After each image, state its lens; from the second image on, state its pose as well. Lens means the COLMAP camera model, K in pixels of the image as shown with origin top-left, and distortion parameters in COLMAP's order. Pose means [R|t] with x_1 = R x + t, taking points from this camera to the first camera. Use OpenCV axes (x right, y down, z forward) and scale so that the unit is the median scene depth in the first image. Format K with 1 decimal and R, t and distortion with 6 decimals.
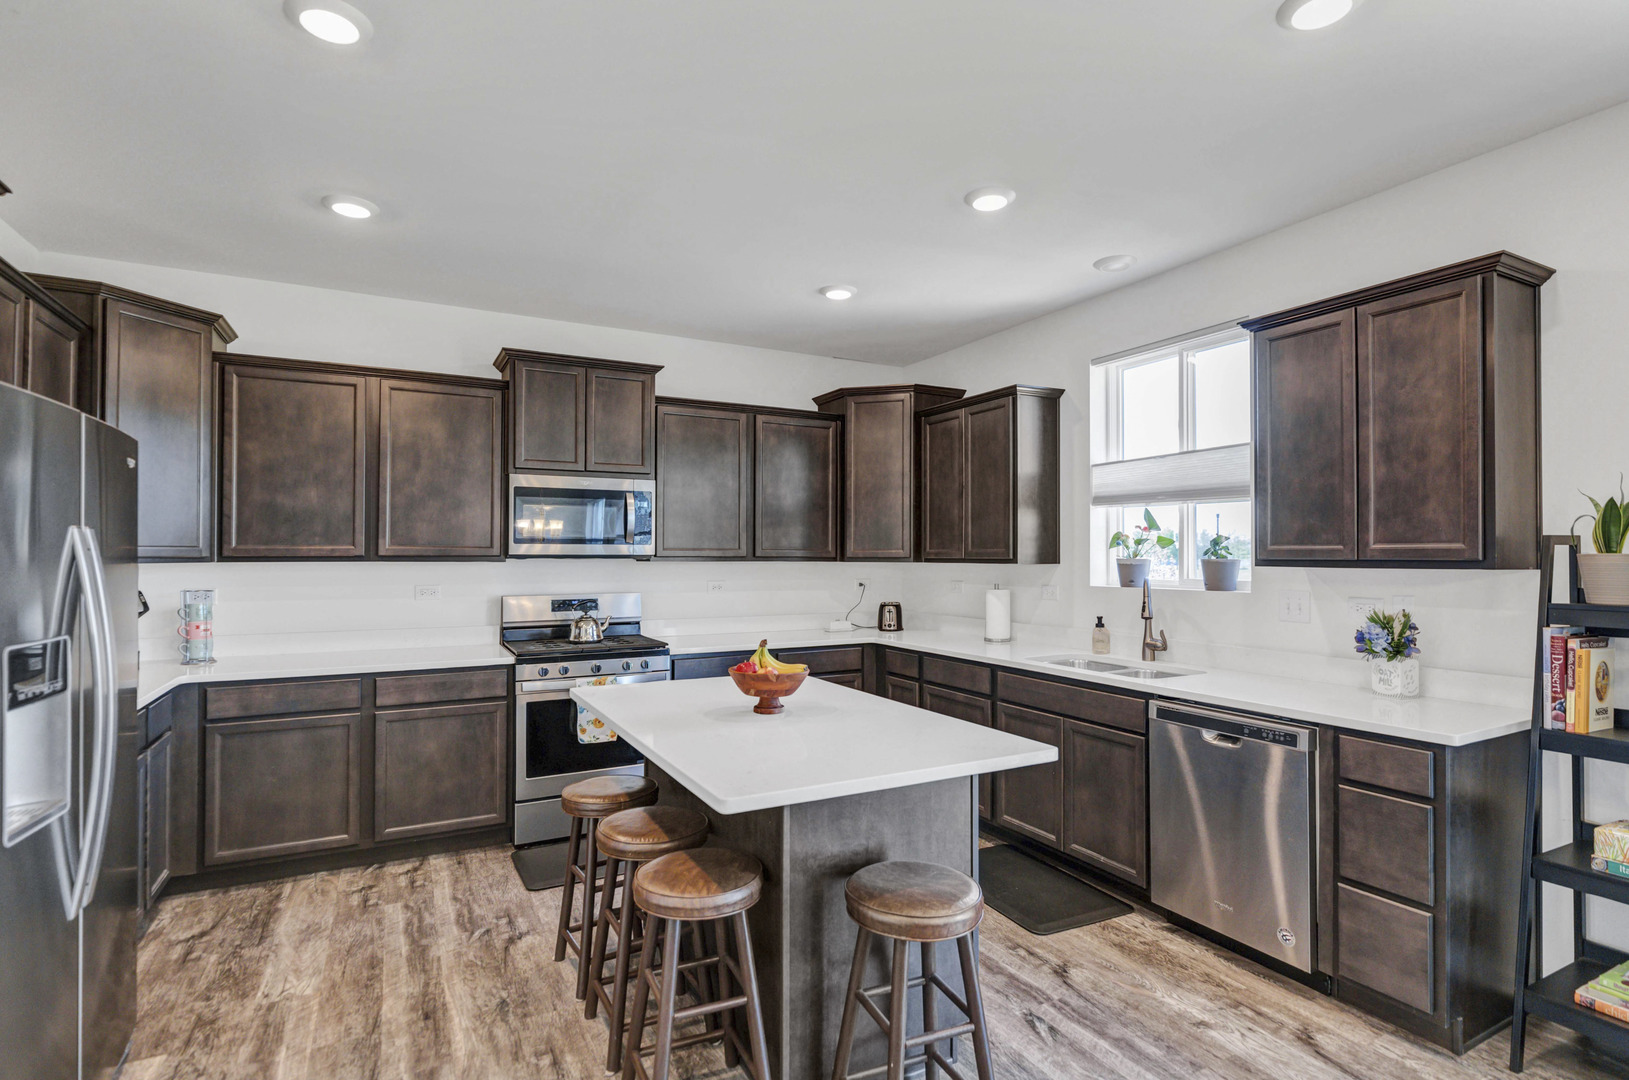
lens RADIAL K [[805.2, 0, 819.0], [0, 805.2, 541.3], [0, 0, 1]] dist [0.001084, -0.000896]
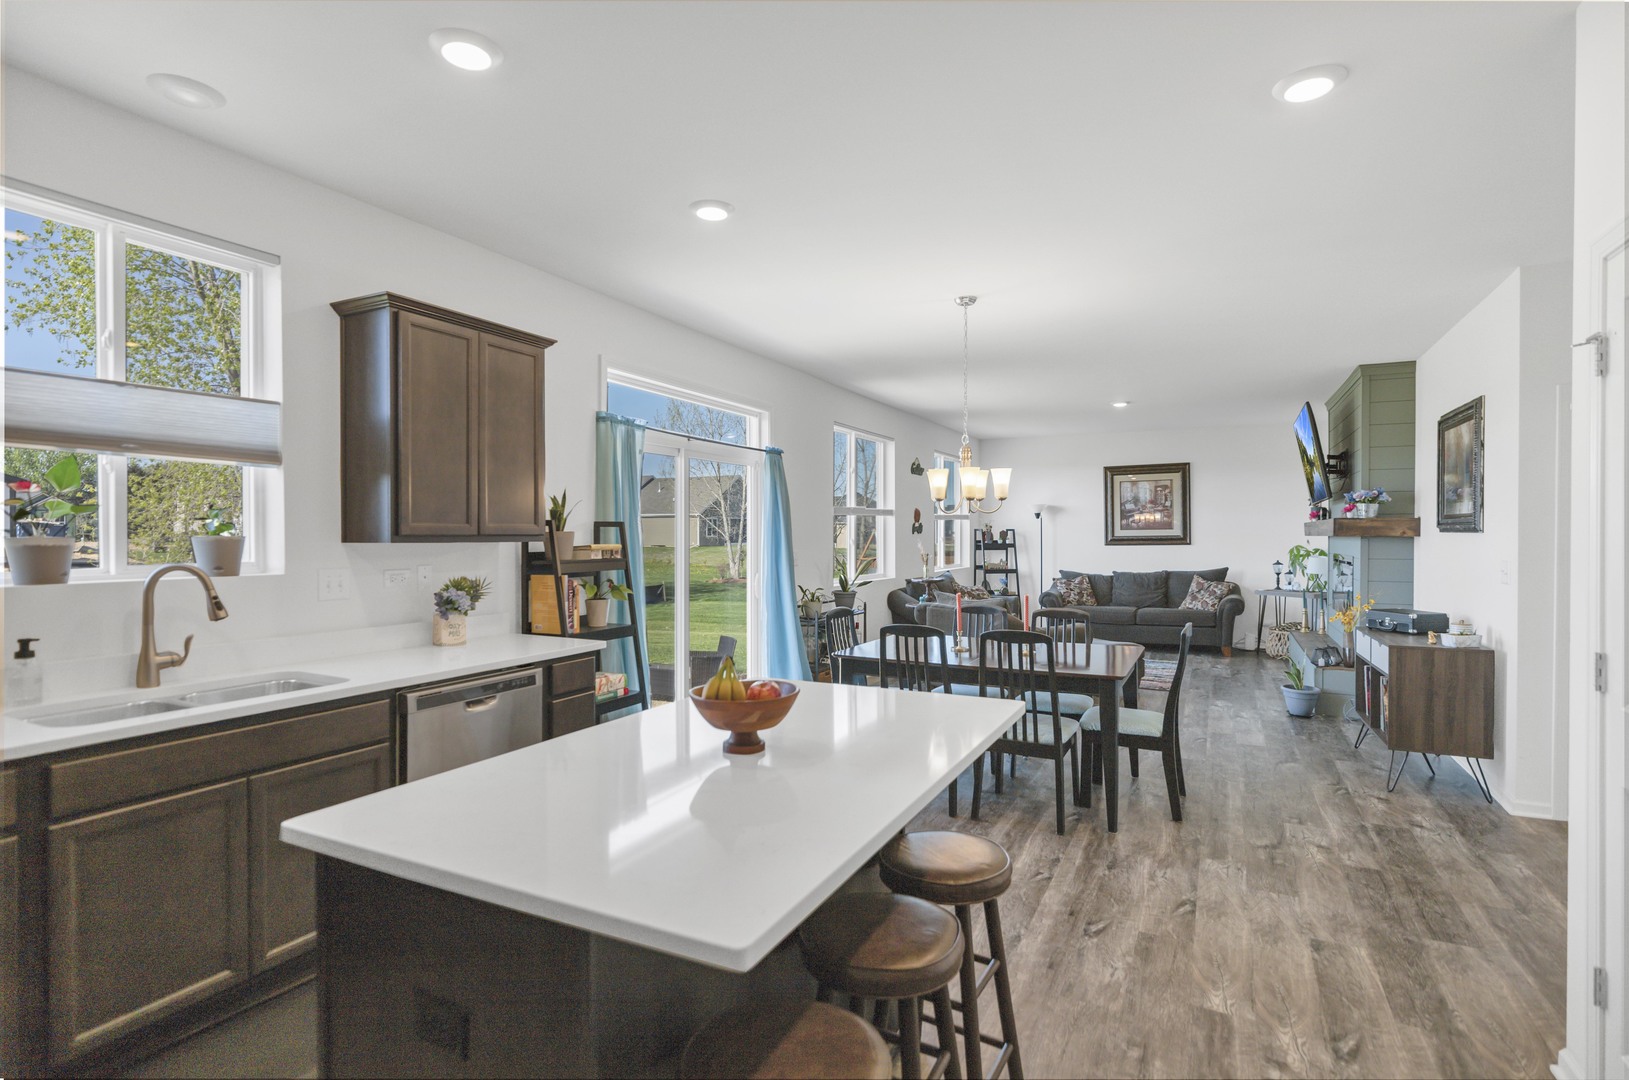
lens RADIAL K [[805.2, 0, 814.2], [0, 805.2, 541.3], [0, 0, 1]] dist [0.001084, -0.000896]
pose [[-0.578575, -0.012986, 0.815525, -0.656504], [-0.018257, 0.999829, 0.002968, 0.018667], [-0.815425, -0.013172, -0.578714, 1.313335]]
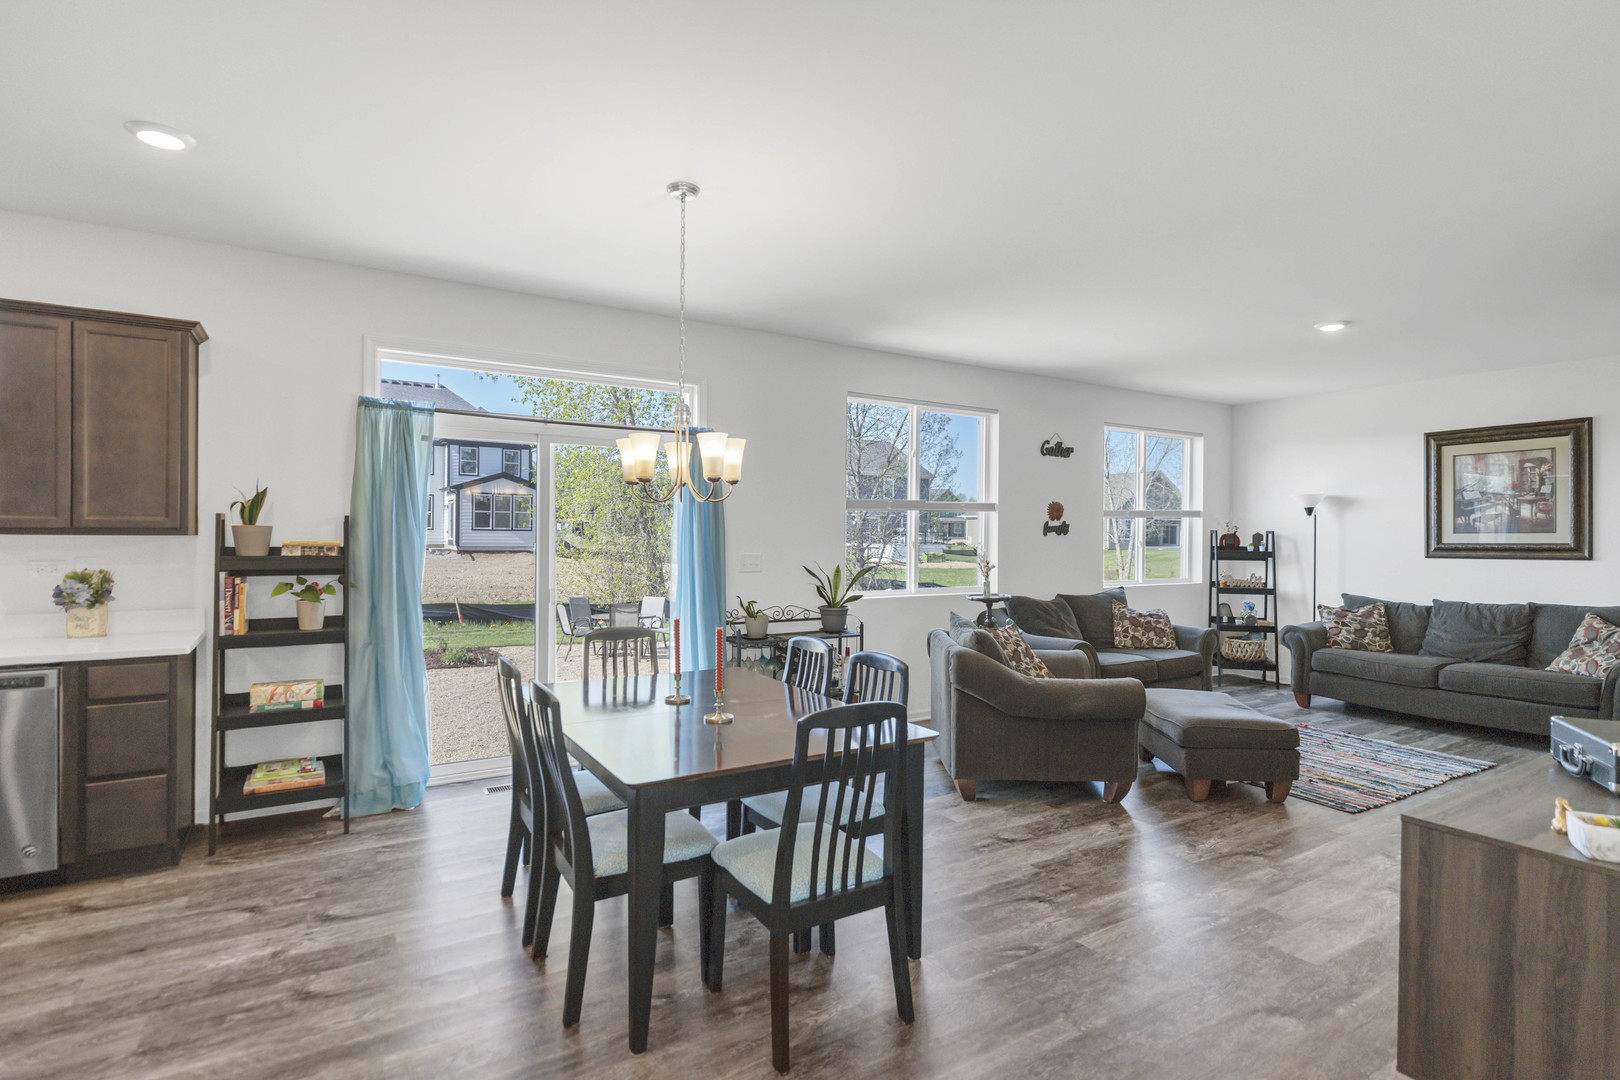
lens RADIAL K [[800.7, 0, 827.8], [0, 800.7, 547.5], [0, 0, 1]] dist [0.001084, -0.000896]
pose [[-0.063129, -0.023873, 0.997720, -0.621242], [-0.028716, 0.999343, 0.022095, -0.007761], [-0.997592, -0.027256, -0.063773, -0.066315]]
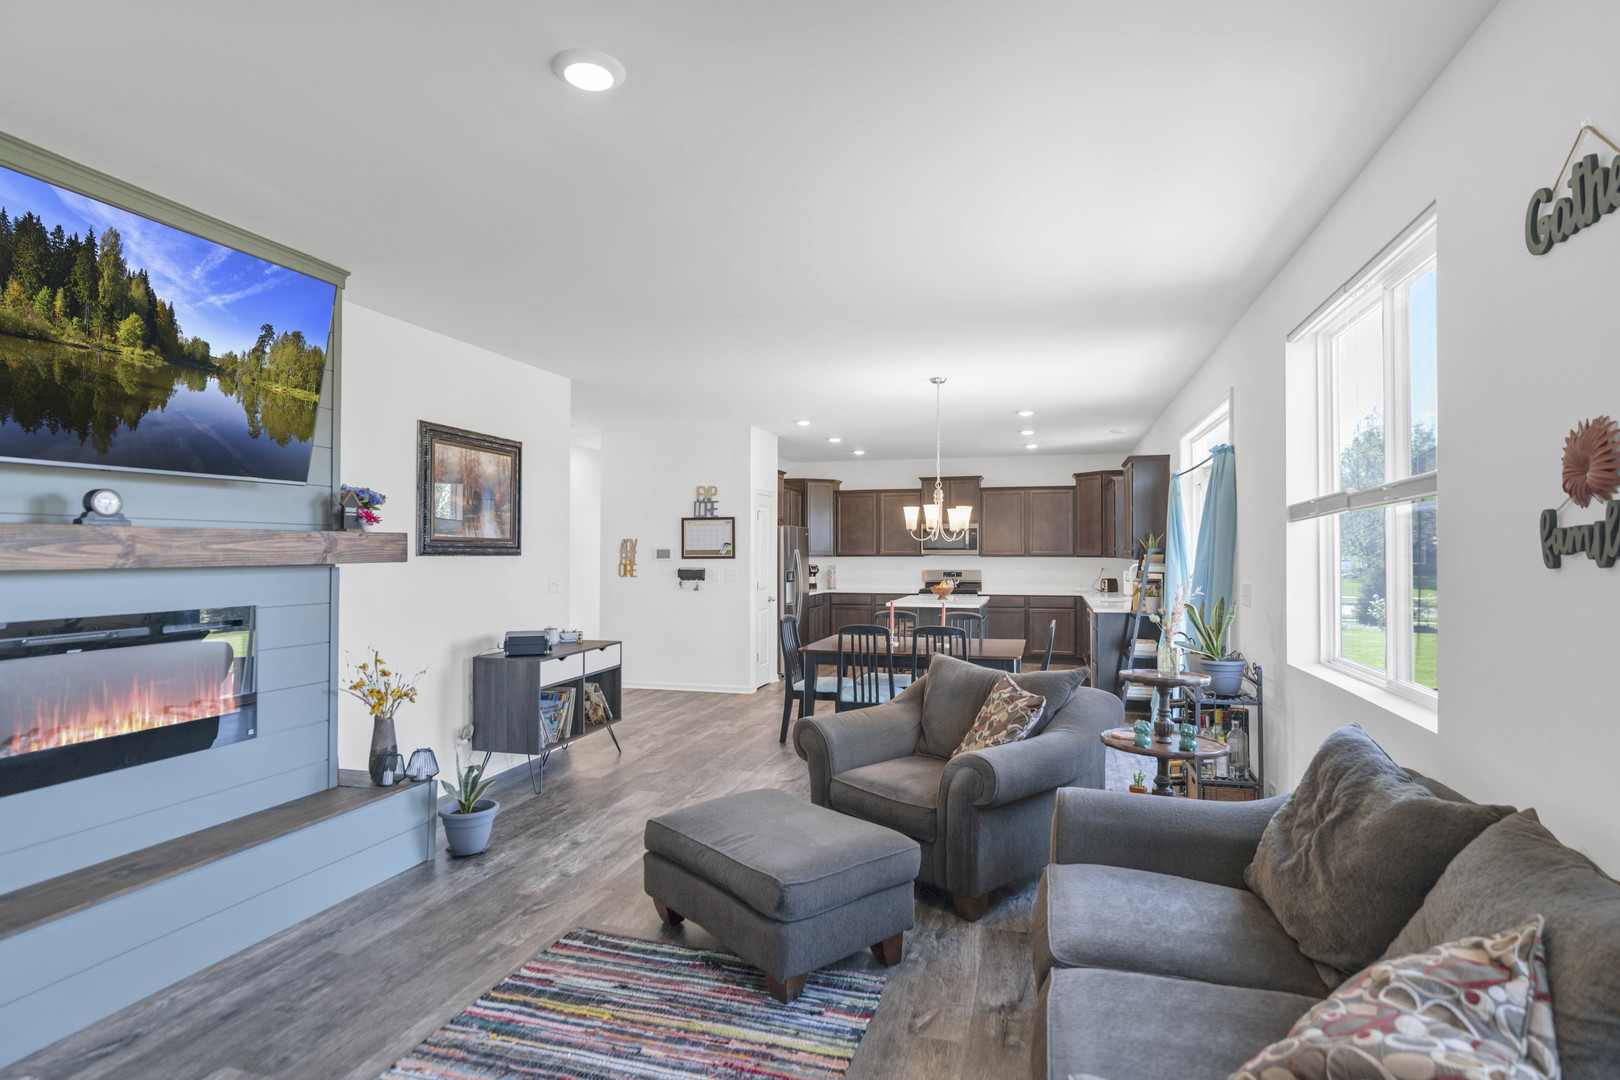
lens RADIAL K [[800.7, 0, 810.4], [0, 800.7, 538.0], [0, 0, 1]] dist [0.001084, -0.000896]
pose [[0.720566, -0.008872, -0.693329, 1.898212], [0.008933, 0.999954, -0.003512, -0.053218], [0.693328, -0.003663, 0.720613, -1.860075]]
